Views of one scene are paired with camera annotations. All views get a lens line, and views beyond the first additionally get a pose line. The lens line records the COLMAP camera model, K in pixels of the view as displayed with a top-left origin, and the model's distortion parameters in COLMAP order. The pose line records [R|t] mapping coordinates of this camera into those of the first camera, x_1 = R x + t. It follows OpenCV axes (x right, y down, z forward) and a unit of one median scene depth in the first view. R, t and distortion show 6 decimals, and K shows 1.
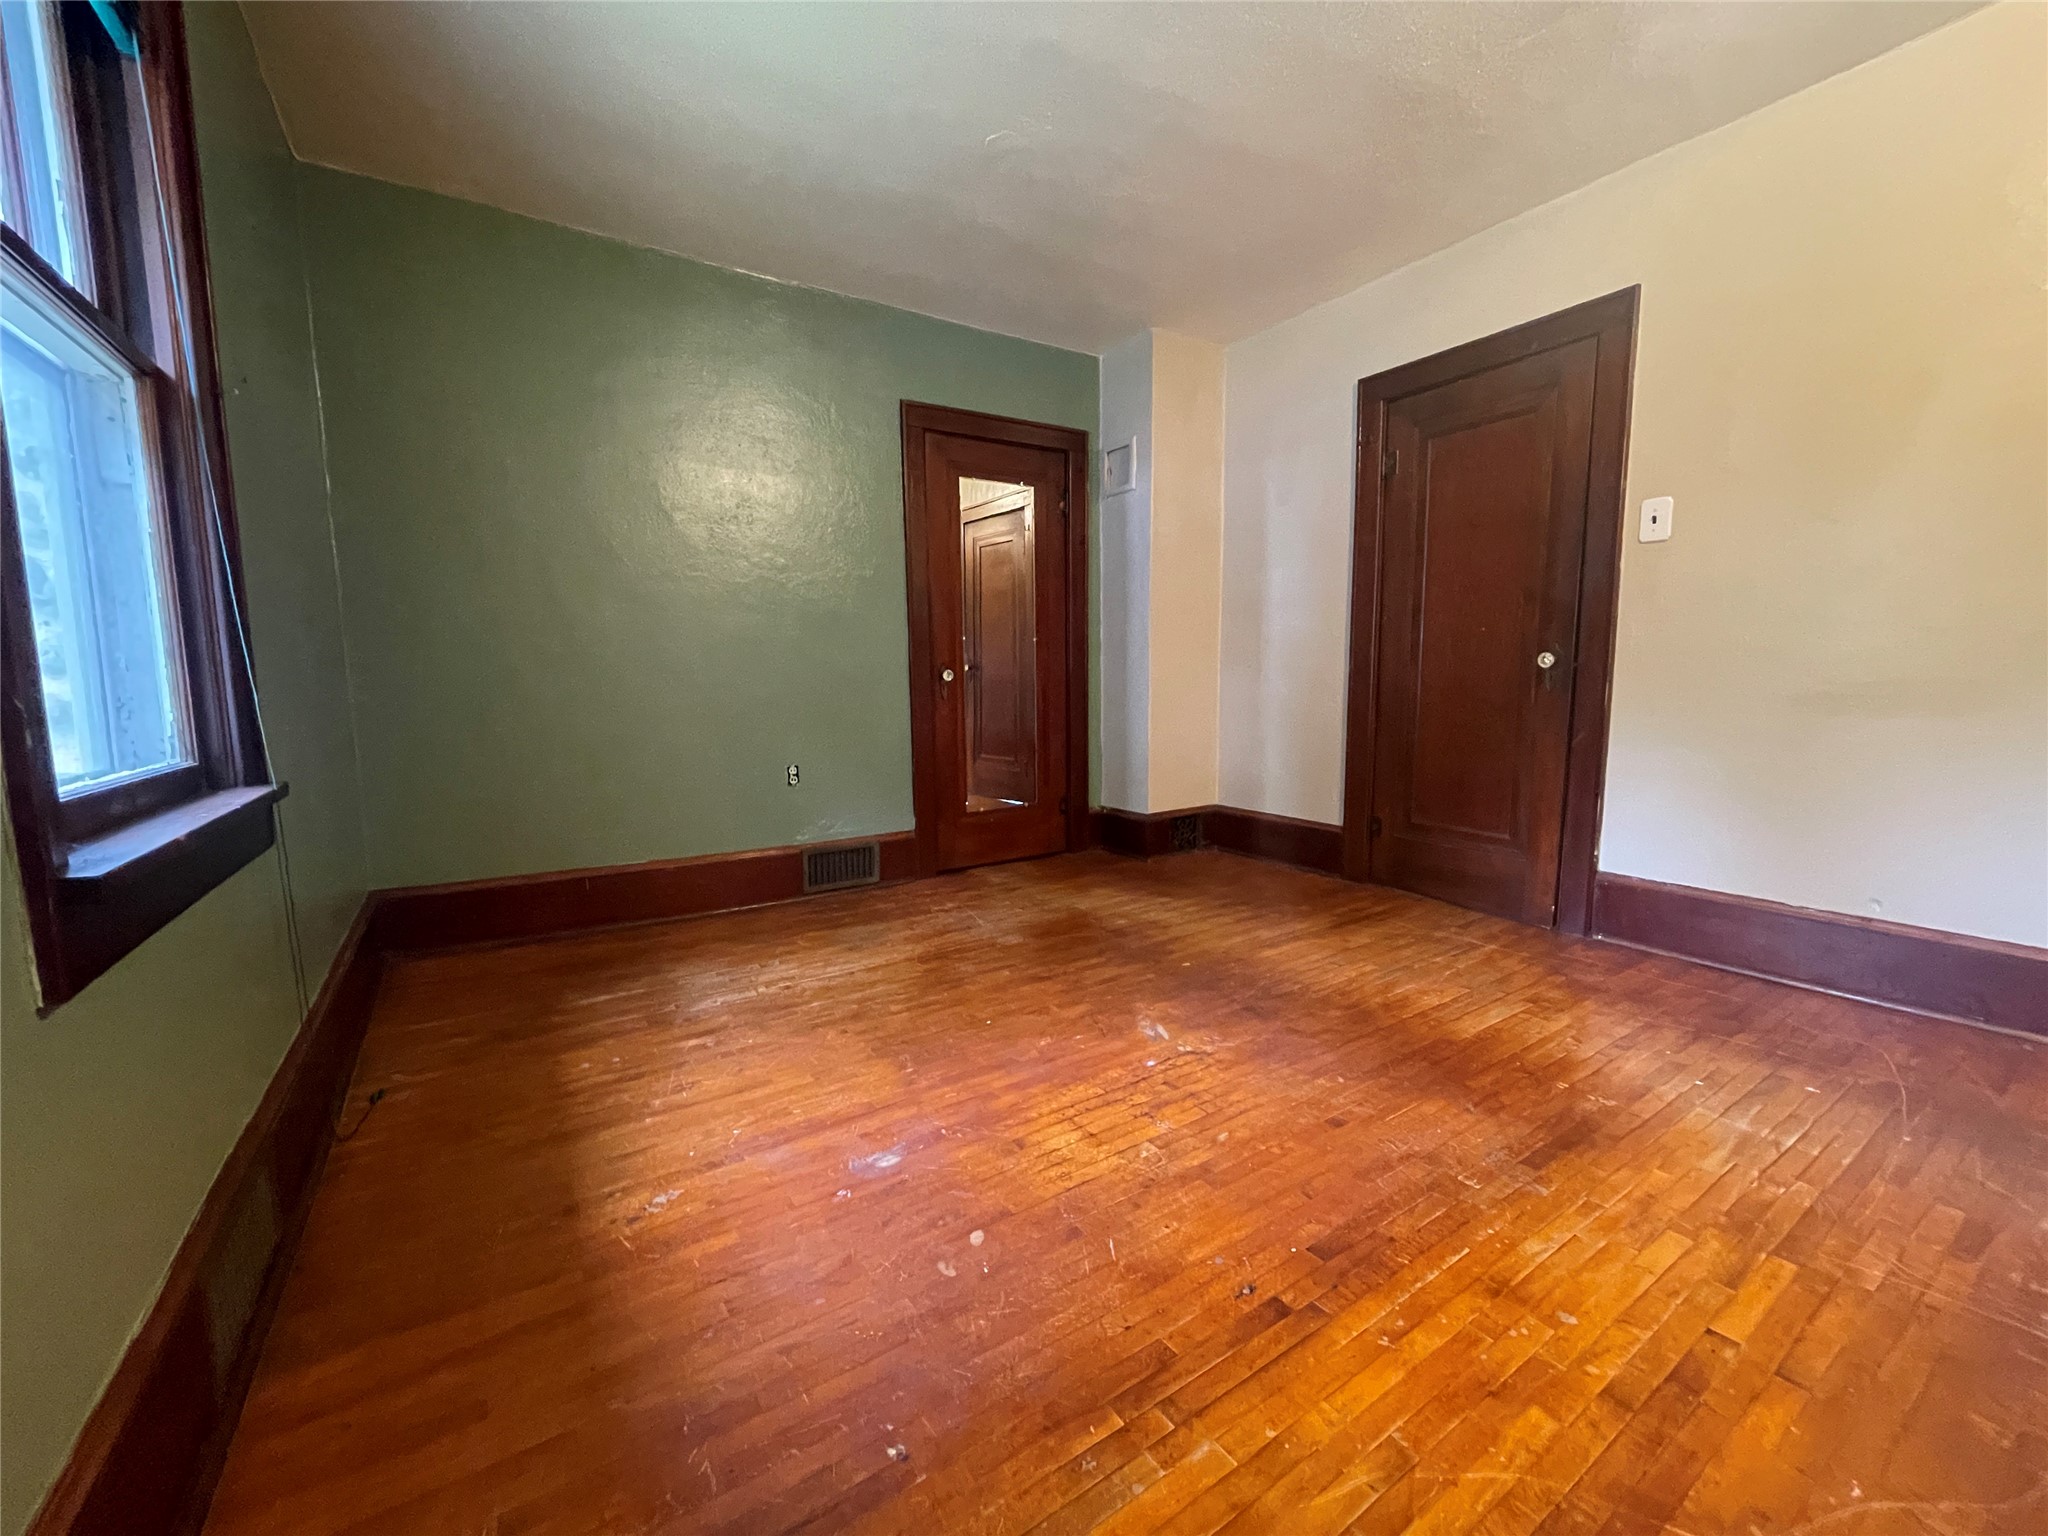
lens RADIAL K [[827.3, 0, 1022.6], [0, 827.3, 765.5], [0, 0, 1]] dist [-0.002679, 0.000116]
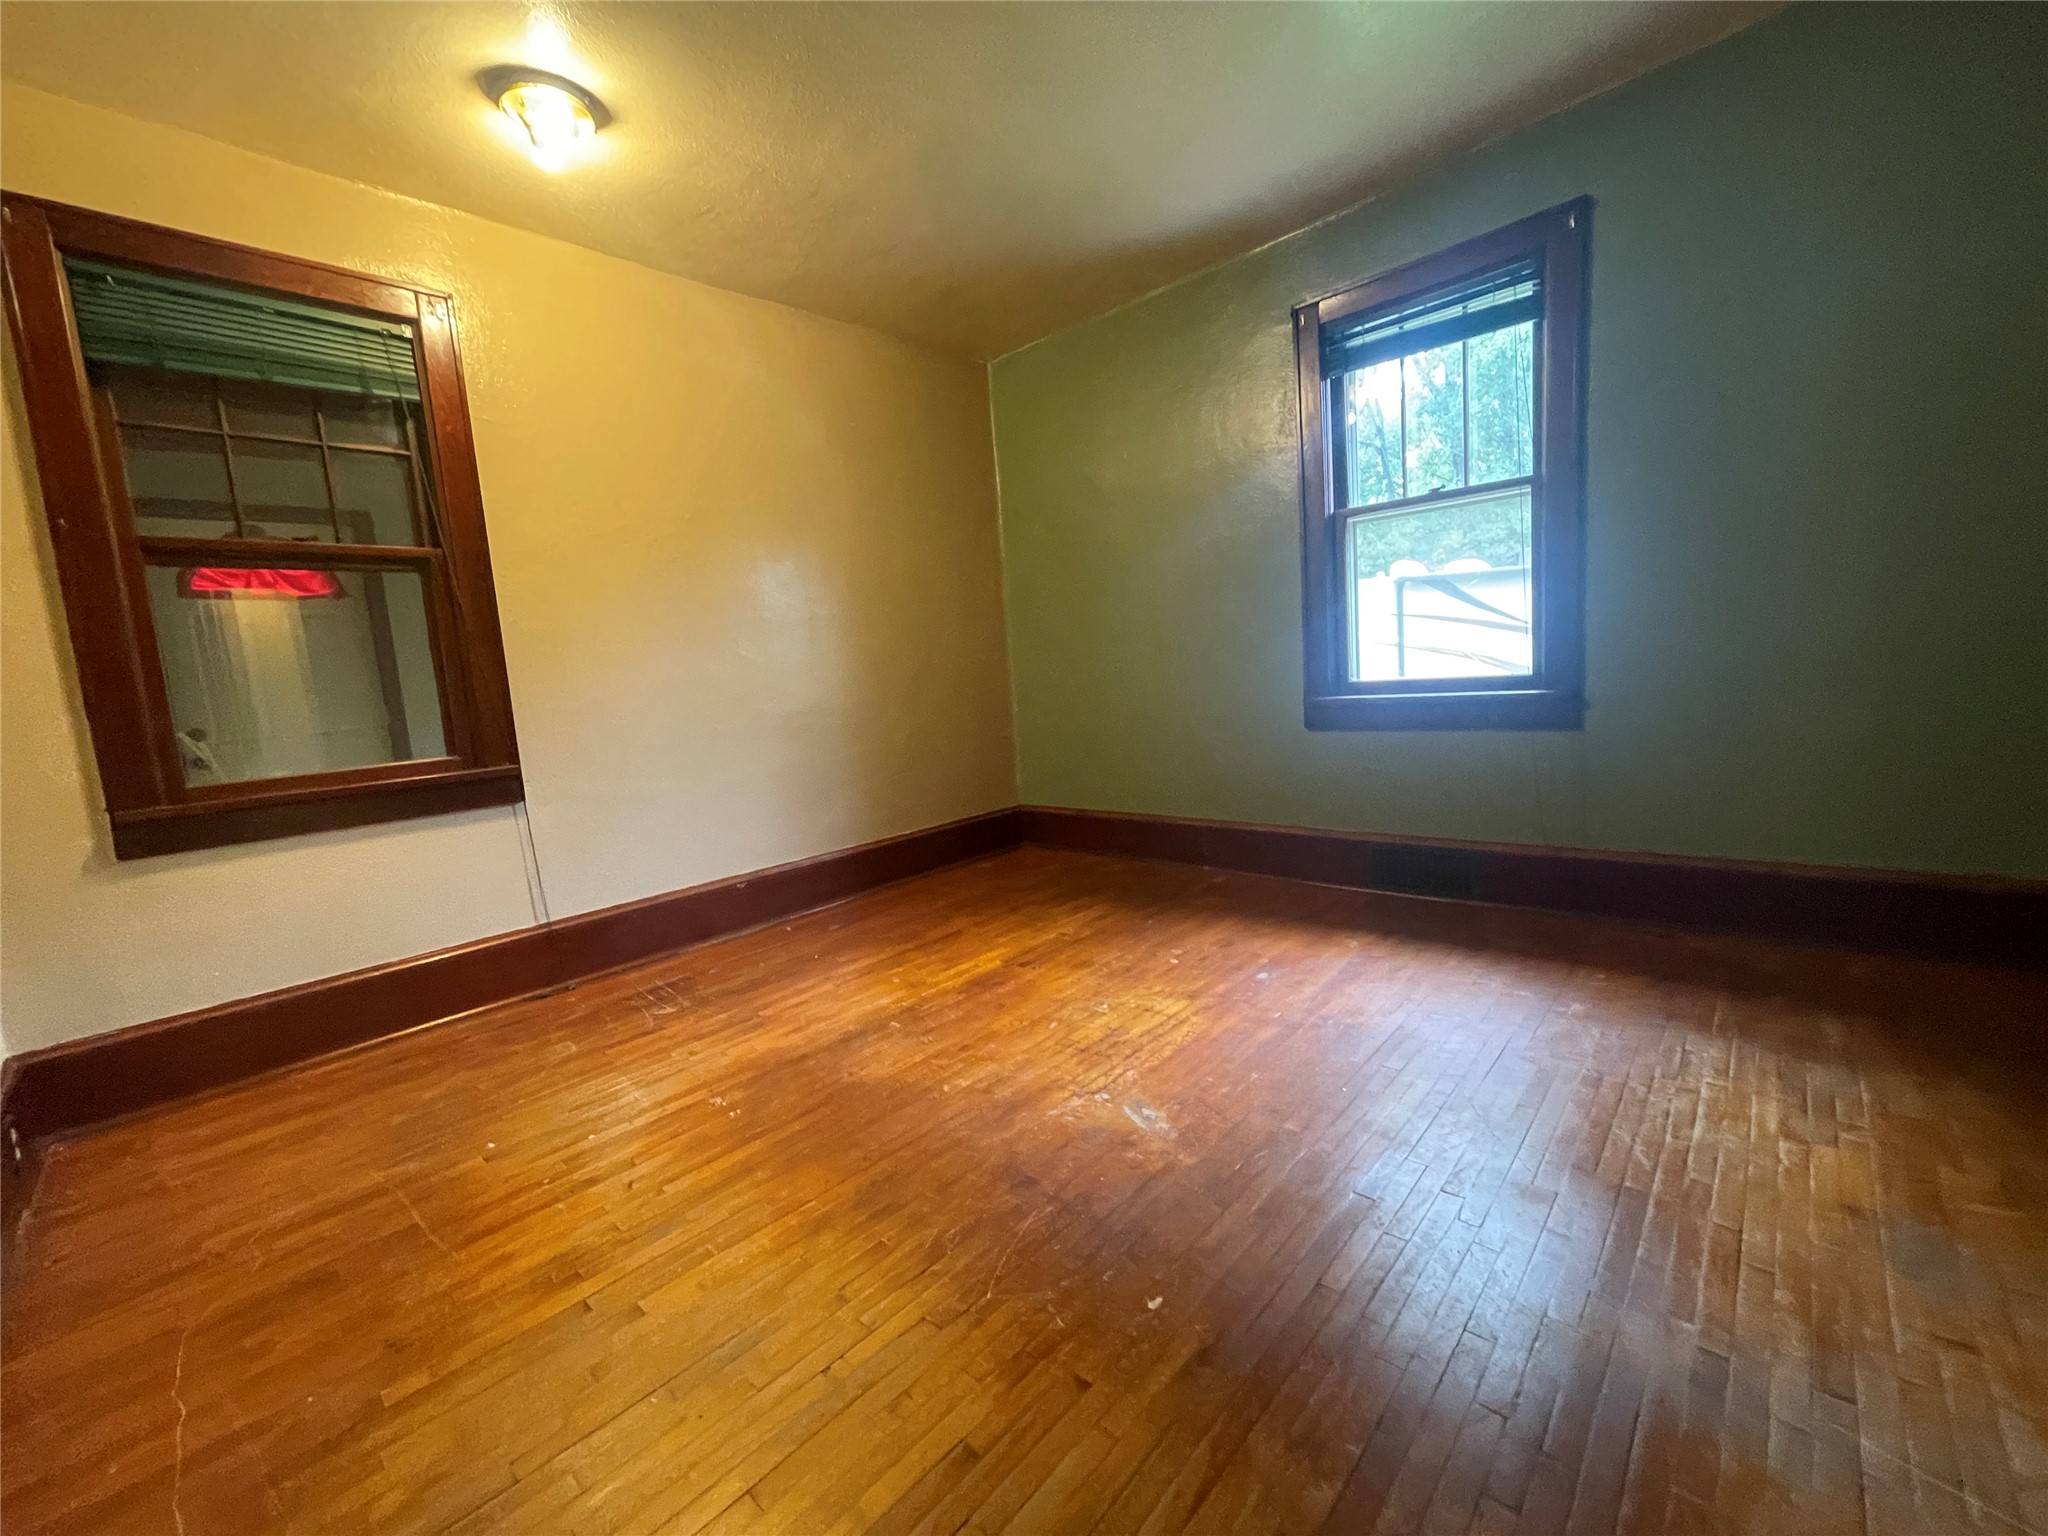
lens RADIAL K [[827.3, 0, 1022.6], [0, 827.3, 765.5], [0, 0, 1]] dist [-0.002679, 0.000116]
pose [[-0.968067, 0.113271, -0.223643, 0.524086], [0.060853, 0.971597, 0.228683, -0.255563], [0.243194, 0.207771, -0.947464, 2.096269]]
